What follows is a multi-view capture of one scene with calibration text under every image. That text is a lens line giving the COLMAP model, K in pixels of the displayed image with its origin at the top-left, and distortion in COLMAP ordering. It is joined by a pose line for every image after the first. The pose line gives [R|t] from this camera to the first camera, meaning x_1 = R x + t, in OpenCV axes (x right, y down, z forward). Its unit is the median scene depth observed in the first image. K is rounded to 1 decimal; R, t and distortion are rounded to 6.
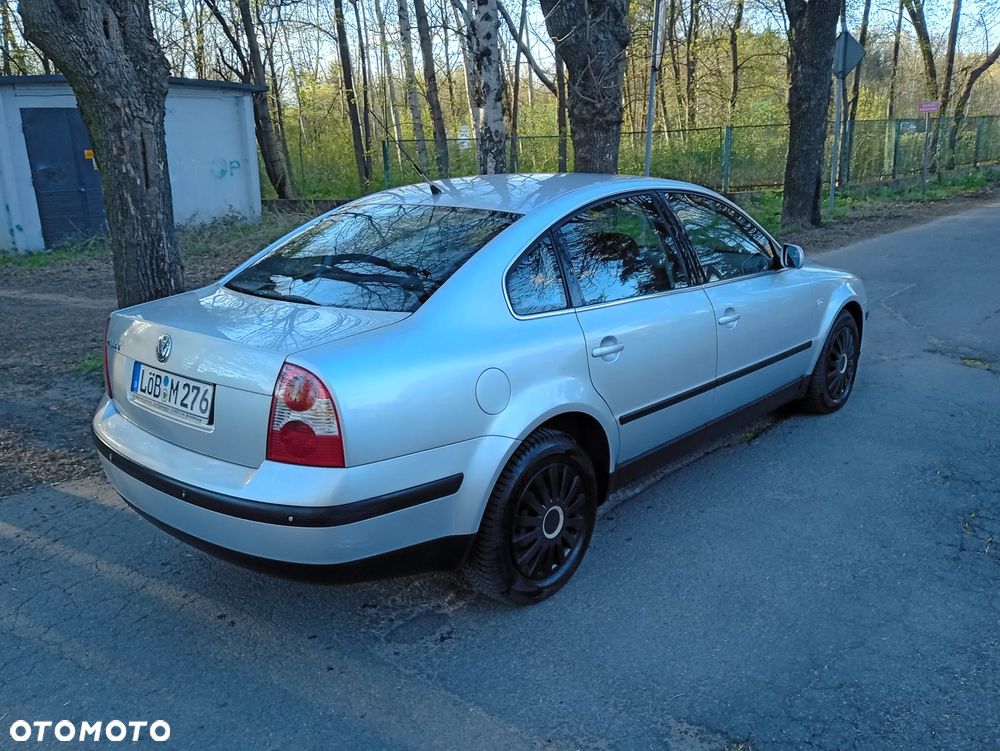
lens RADIAL K [[897.2, 0, 438.7], [0, 897.2, 450.2], [0, 0, 1]] dist [-0.001384, 0.002505]
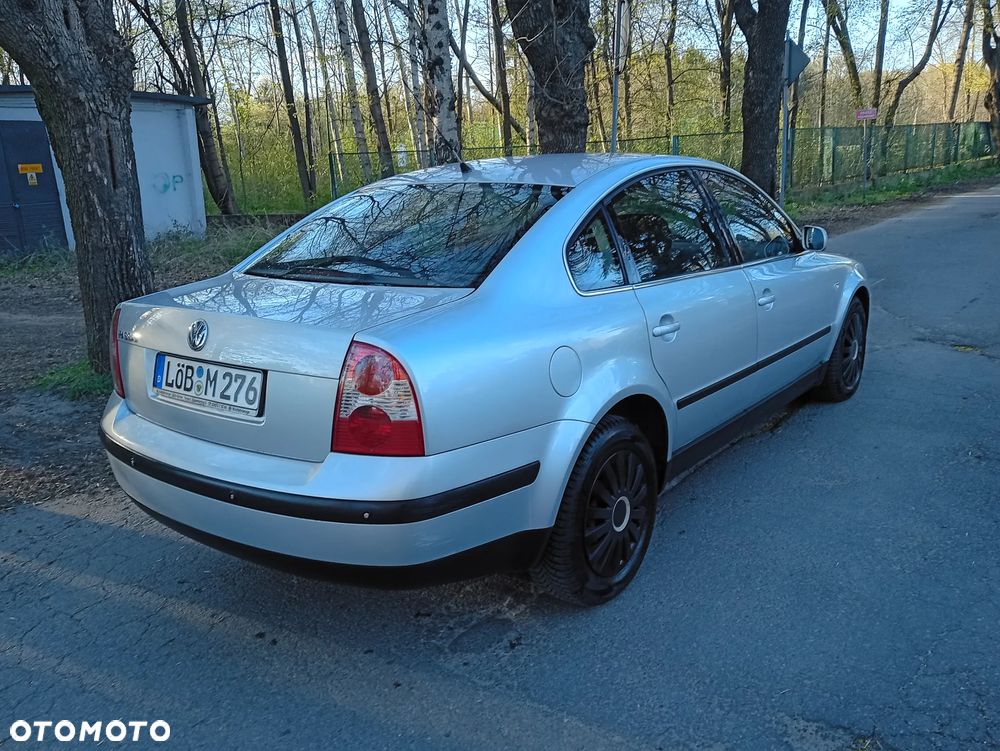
lens RADIAL K [[893.4, 0, 447.8], [0, 893.4, 449.6], [0, 0, 1]] dist [-0.001216, 0.006354]
pose [[0.995811, -0.035902, 0.084098, -0.093212], [0.037818, 0.999058, -0.021305, 0.019472], [-0.083254, 0.024396, 0.996230, 0.065827]]
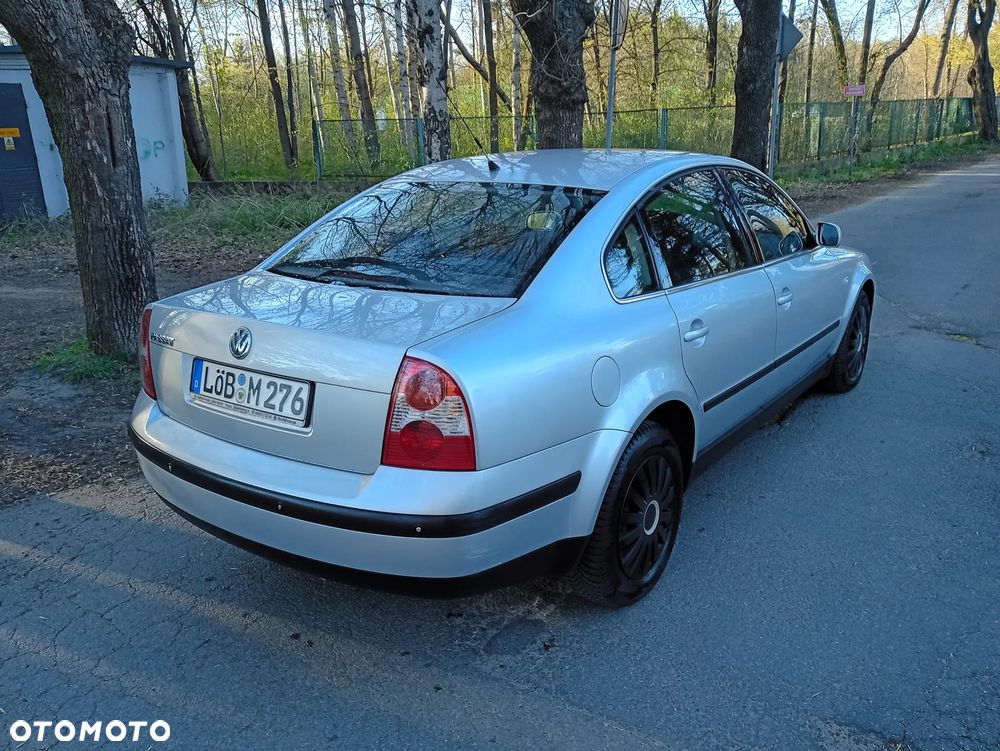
lens RADIAL K [[893.4, 0, 447.8], [0, 893.4, 449.6], [0, 0, 1]] dist [-0.001216, 0.006354]
pose [[0.992911, -0.035407, 0.113460, -0.139617], [0.033428, 0.999255, 0.019301, -0.012131], [-0.114059, -0.015372, 0.993355, 0.064457]]
